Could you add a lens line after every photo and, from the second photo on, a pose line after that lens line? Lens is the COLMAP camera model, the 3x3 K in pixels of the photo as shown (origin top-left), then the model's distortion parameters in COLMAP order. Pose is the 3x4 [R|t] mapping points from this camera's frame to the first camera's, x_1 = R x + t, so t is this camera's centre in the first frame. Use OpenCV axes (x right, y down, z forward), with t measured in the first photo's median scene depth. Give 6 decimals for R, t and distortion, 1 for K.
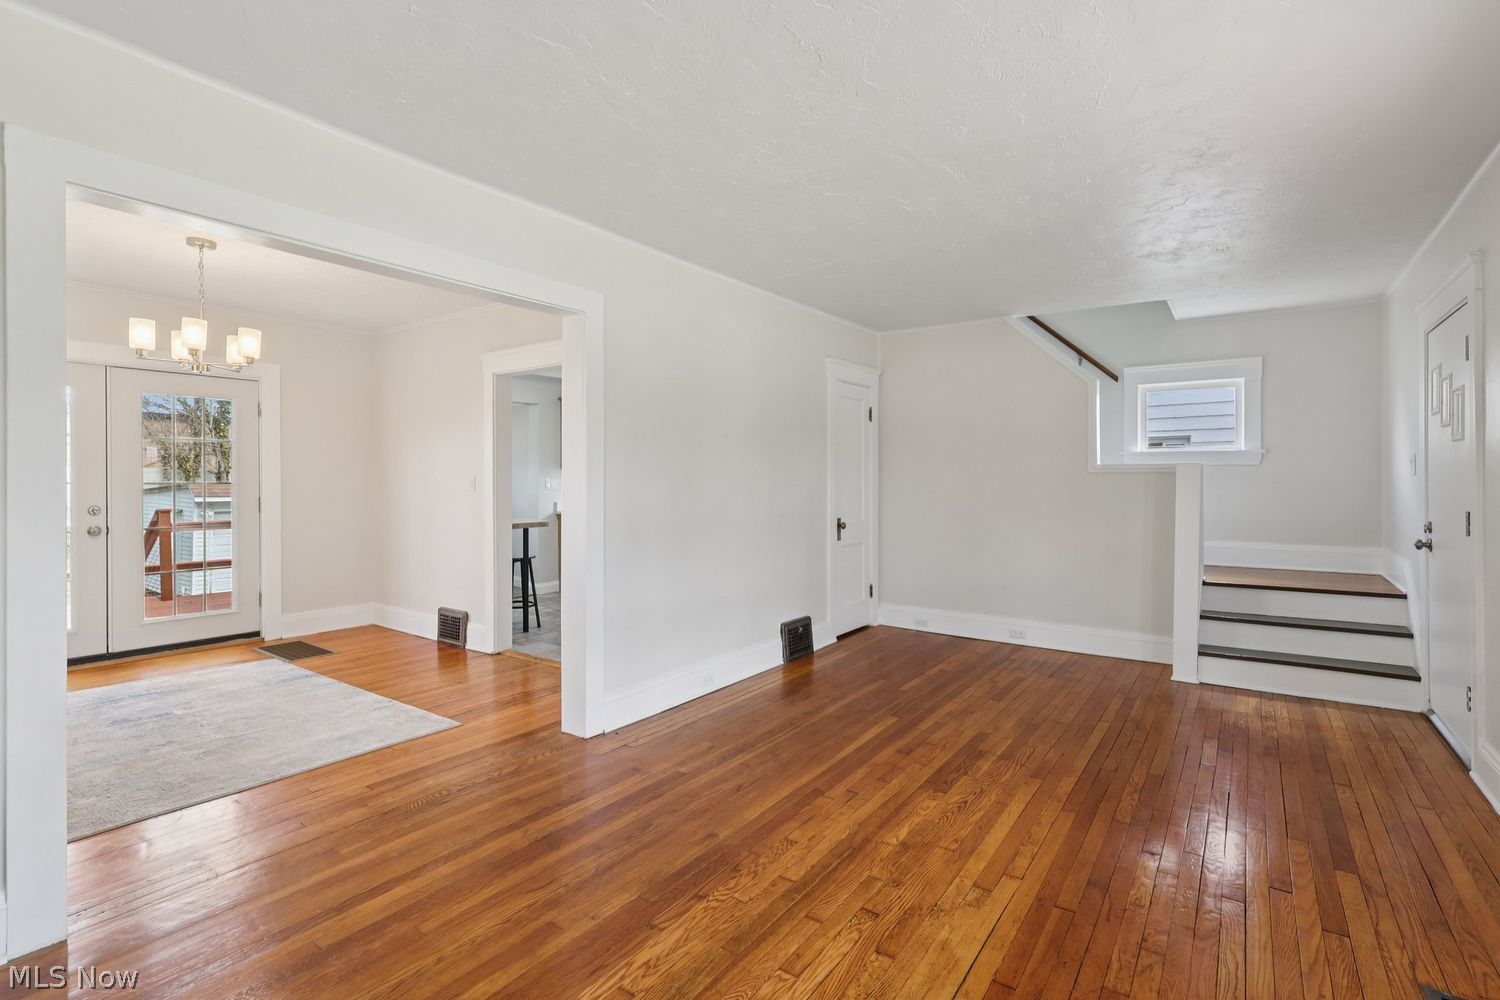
lens RADIAL K [[699.2, 0, 750.0], [0, 699.2, 487.6], [0, 0, 1]] dist [-0.009666, 0.003410]
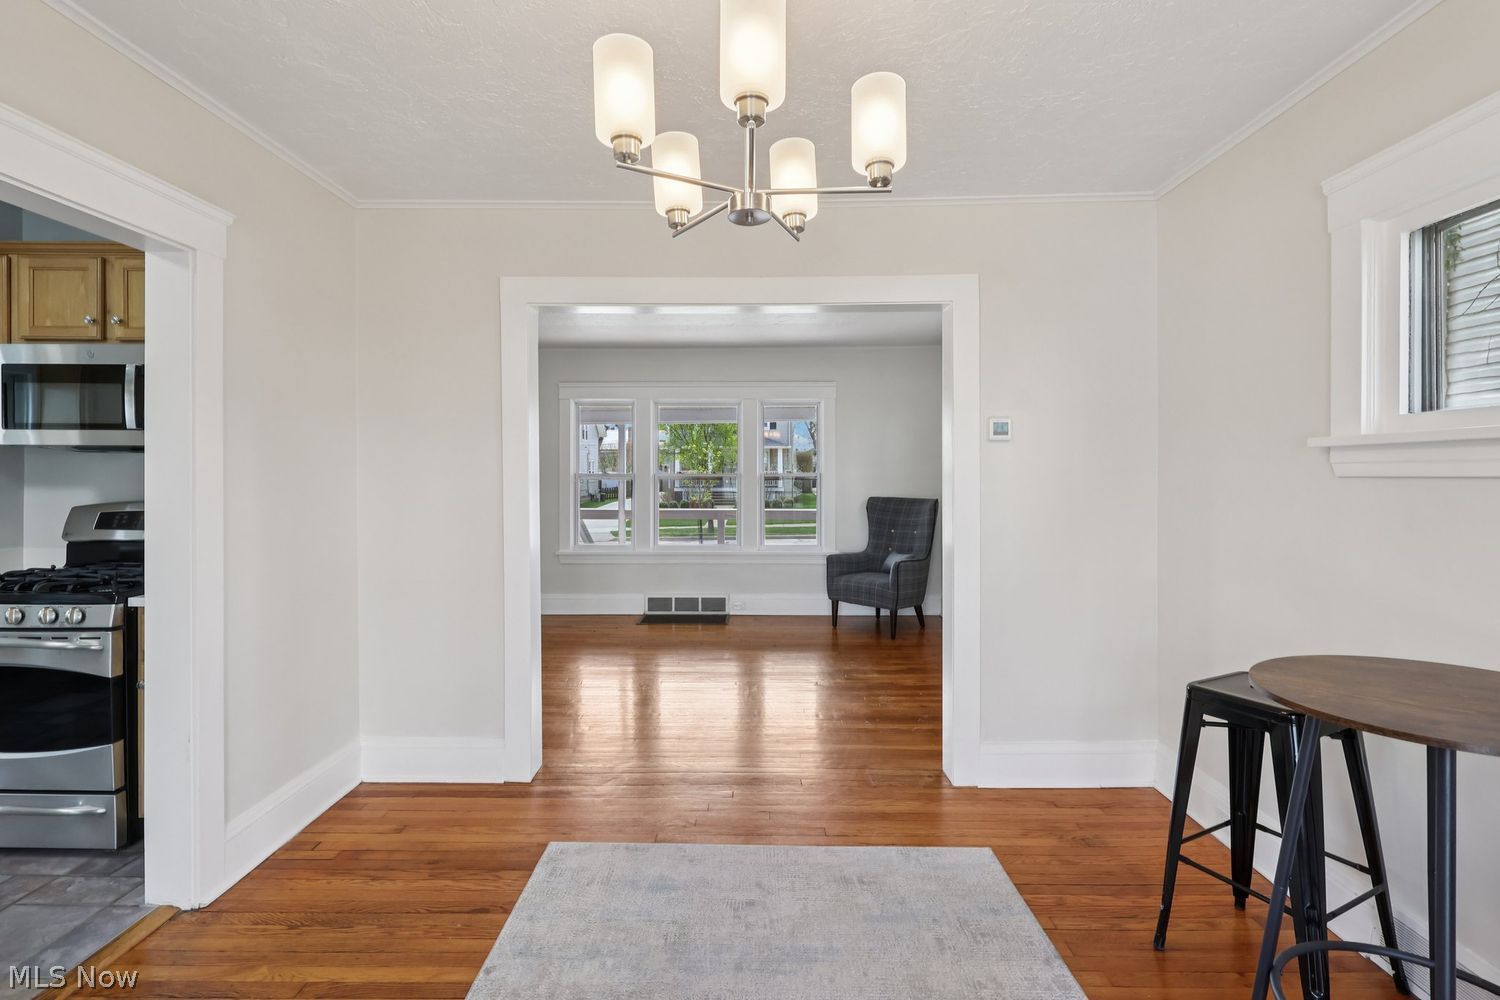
lens RADIAL K [[699.2, 0, 752.4], [0, 699.2, 476.3], [0, 0, 1]] dist [-0.009666, 0.003410]
pose [[-0.580259, 0.001724, 0.814430, -1.069814], [0.012371, 0.999901, 0.006698, -0.026916], [-0.814338, 0.013962, -0.580223, 1.203947]]
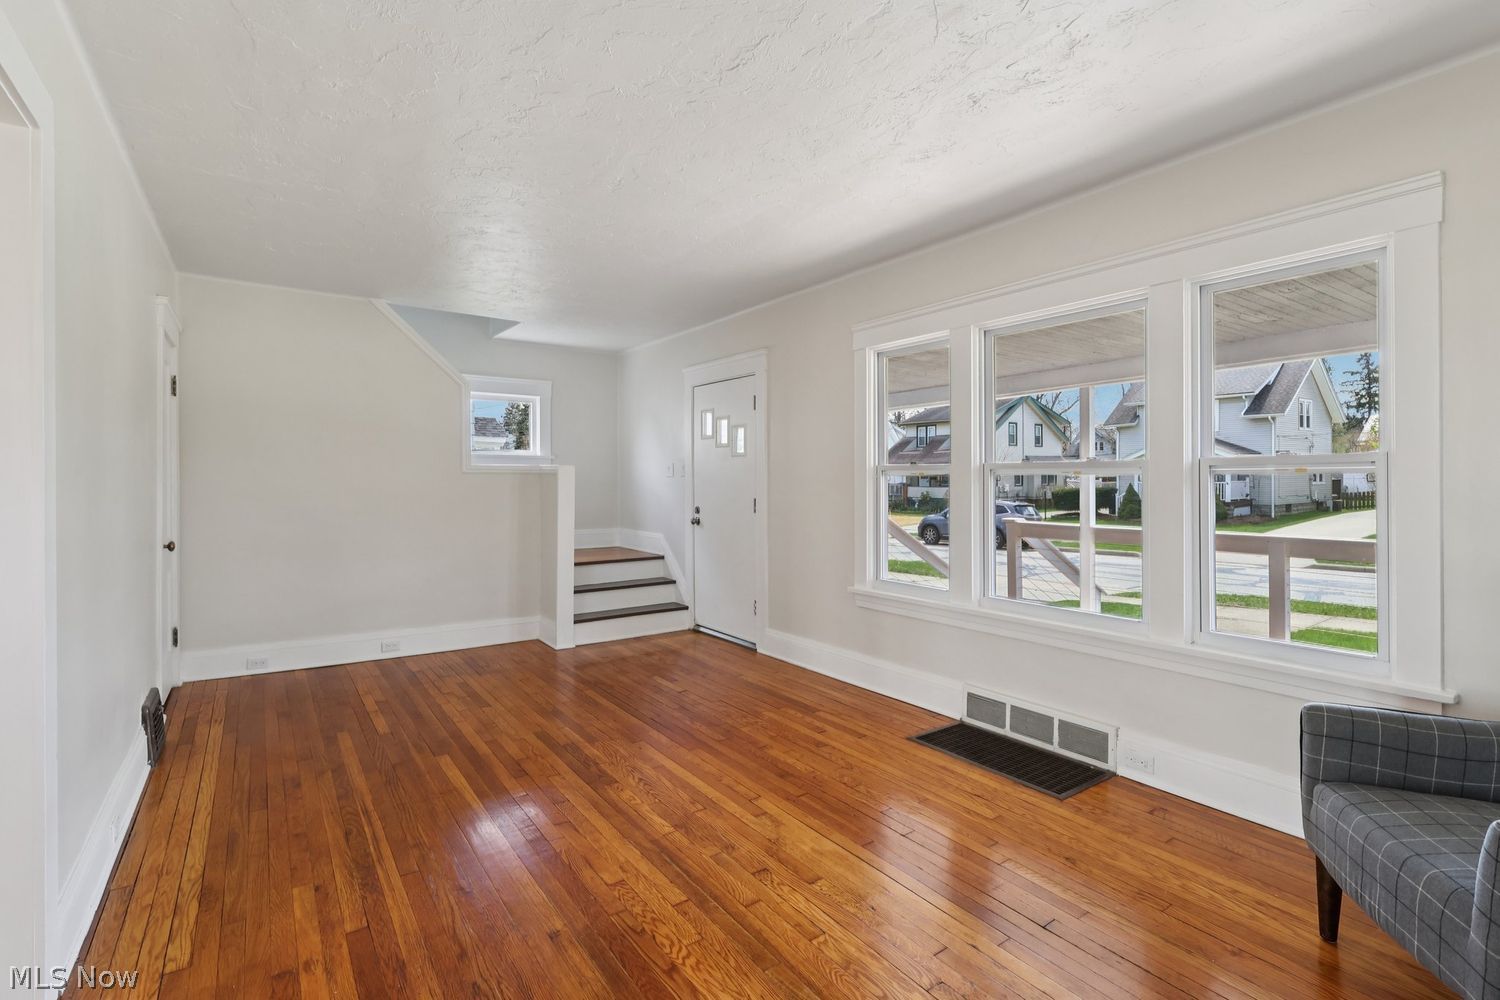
lens RADIAL K [[699.2, 0, 749.6], [0, 699.2, 488.7], [0, 0, 1]] dist [-0.009666, 0.003410]
pose [[0.328994, -0.013154, 0.944240, -0.478918], [0.012070, 0.999880, 0.009724, -0.004886], [-0.944255, 0.008198, 0.329114, 0.356451]]
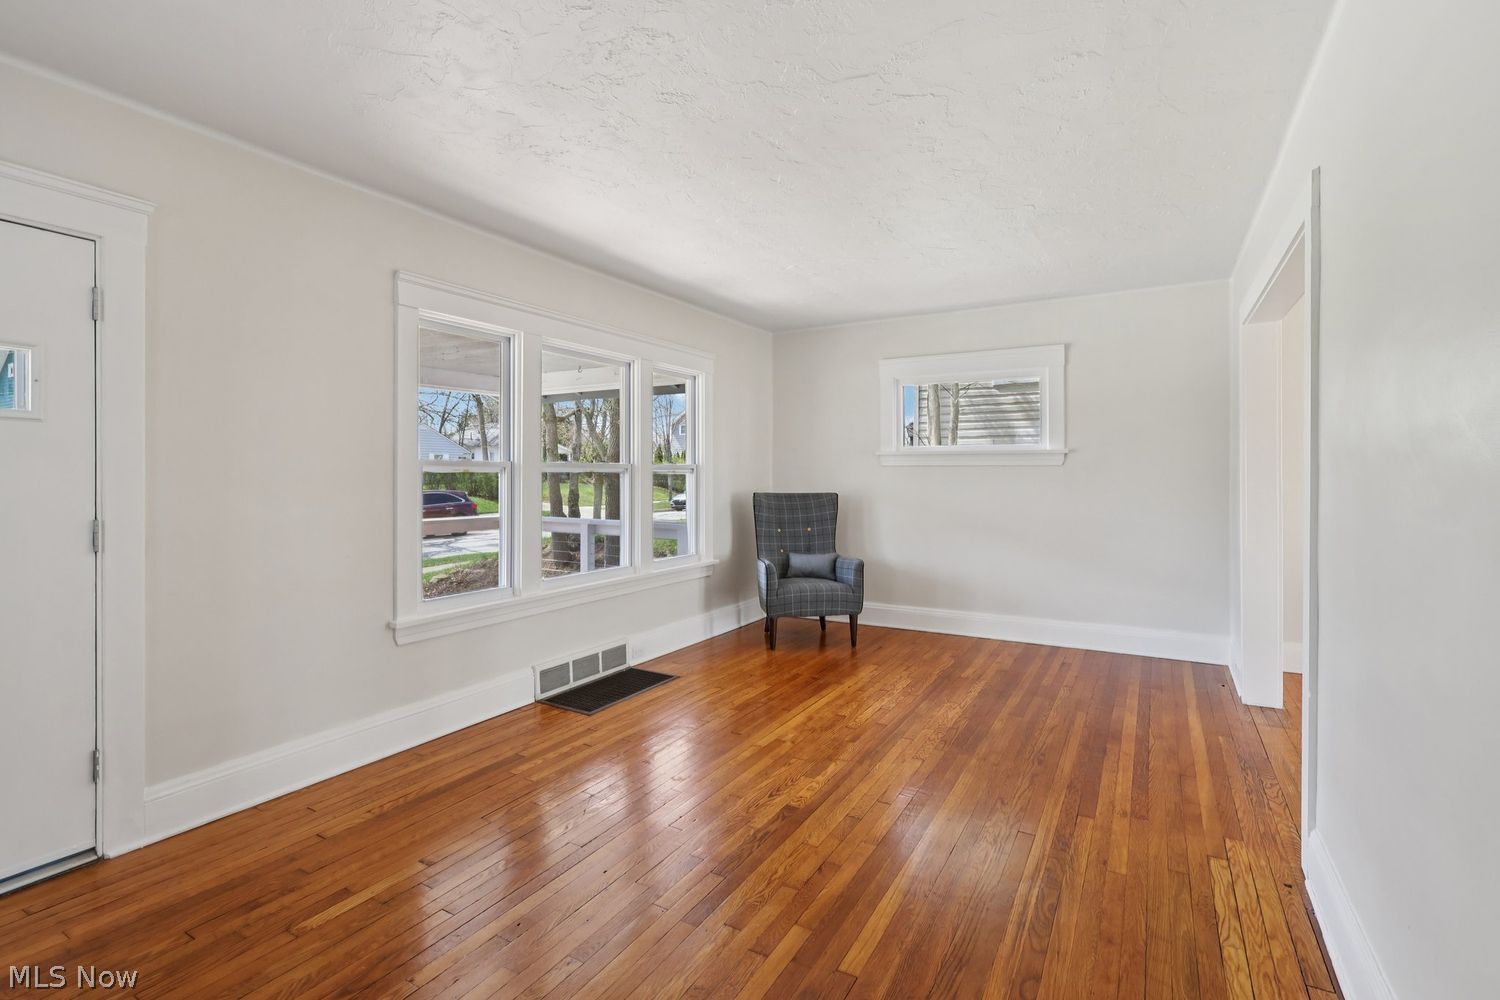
lens RADIAL K [[699.2, 0, 754.2], [0, 699.2, 481.0], [0, 0, 1]] dist [-0.009666, 0.003410]
pose [[-0.994683, 0.003920, -0.102914, 0.320458], [0.001765, 0.999777, 0.021029, -0.018091], [0.102973, 0.020735, -0.994468, 1.469492]]
